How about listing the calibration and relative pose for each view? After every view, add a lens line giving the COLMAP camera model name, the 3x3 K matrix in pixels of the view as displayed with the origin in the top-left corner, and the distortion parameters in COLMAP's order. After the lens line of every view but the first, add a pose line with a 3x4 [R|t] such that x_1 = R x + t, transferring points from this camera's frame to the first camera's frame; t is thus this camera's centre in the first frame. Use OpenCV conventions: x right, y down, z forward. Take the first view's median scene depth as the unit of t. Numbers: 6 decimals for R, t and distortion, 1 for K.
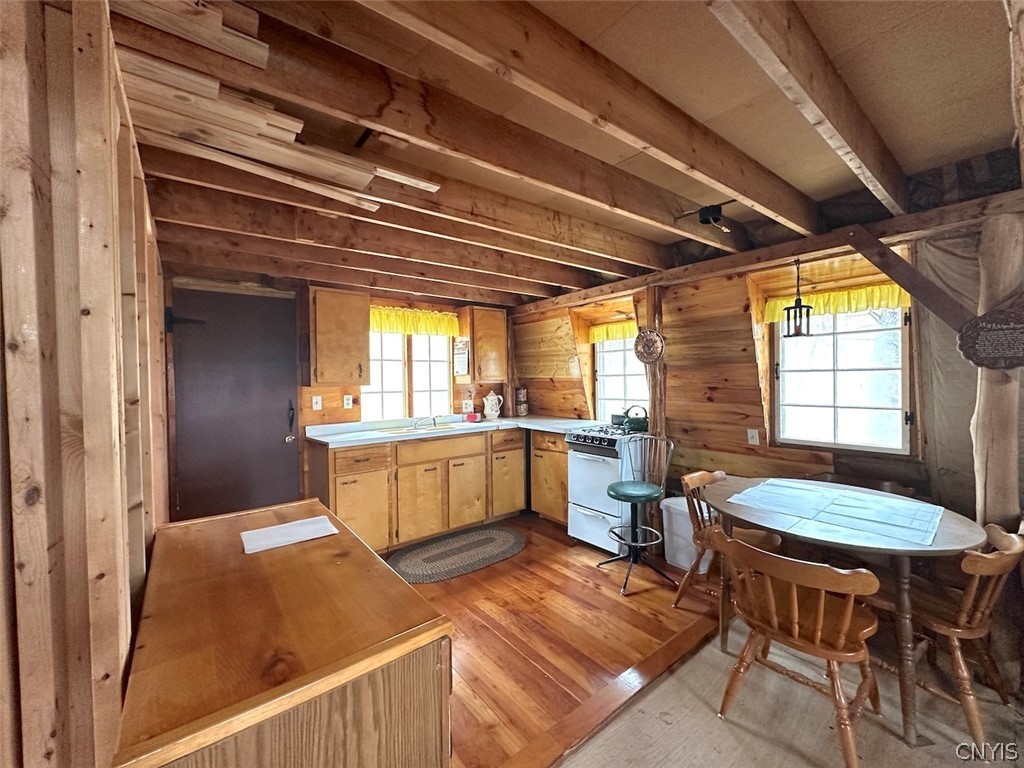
lens RADIAL K [[407.0, 0, 510.2], [0, 407.0, 383.6], [0, 0, 1]] dist [-0.001444, -0.000105]
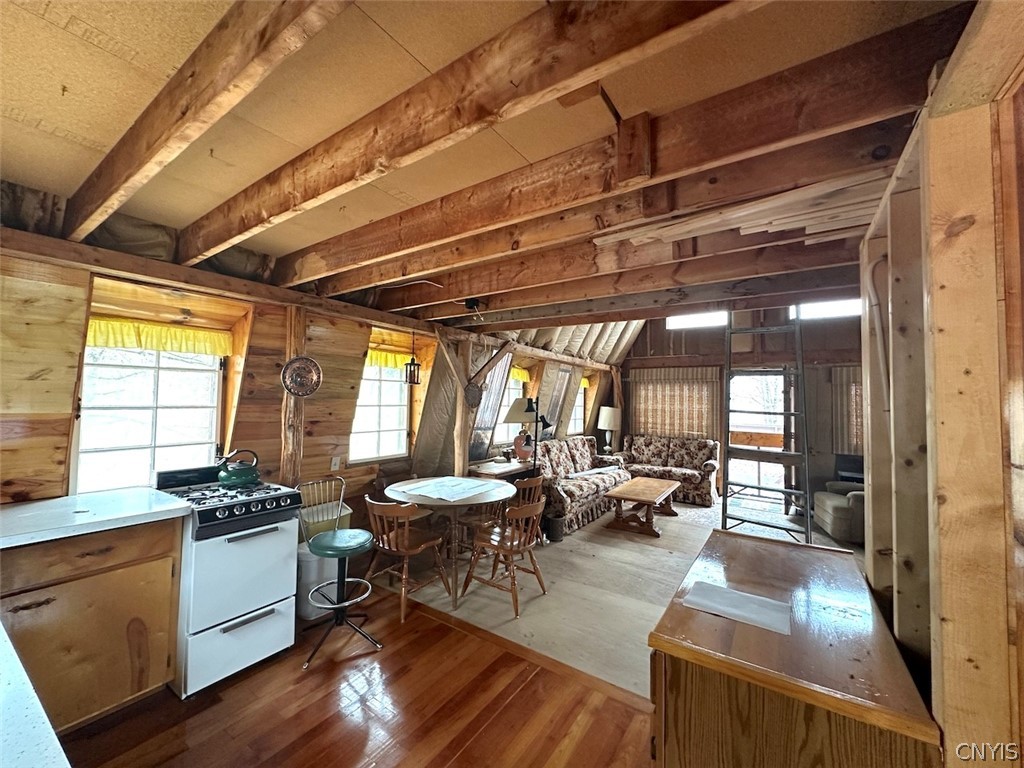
lens RADIAL K [[407.0, 0, 510.2], [0, 407.0, 383.6], [0, 0, 1]] dist [-0.001444, -0.000105]
pose [[-0.299562, 0.048099, 0.952864, -0.490330], [0.002081, 0.998759, -0.049762, -0.026268], [-0.954075, -0.012924, -0.299290, 0.679592]]
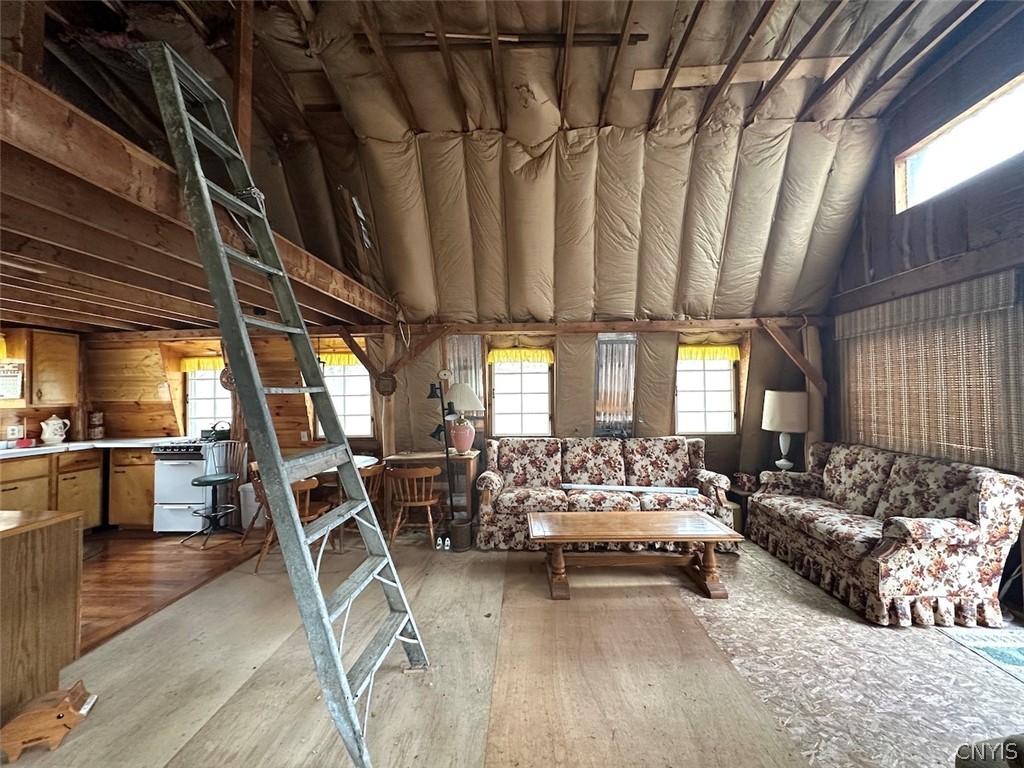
lens RADIAL K [[407.0, 0, 510.2], [0, 407.0, 383.6], [0, 0, 1]] dist [-0.001444, -0.000105]
pose [[0.655495, 0.025605, 0.754765, -0.075807], [0.018144, 0.998603, -0.049635, 0.012569], [-0.754981, 0.046230, 0.654115, -0.542115]]
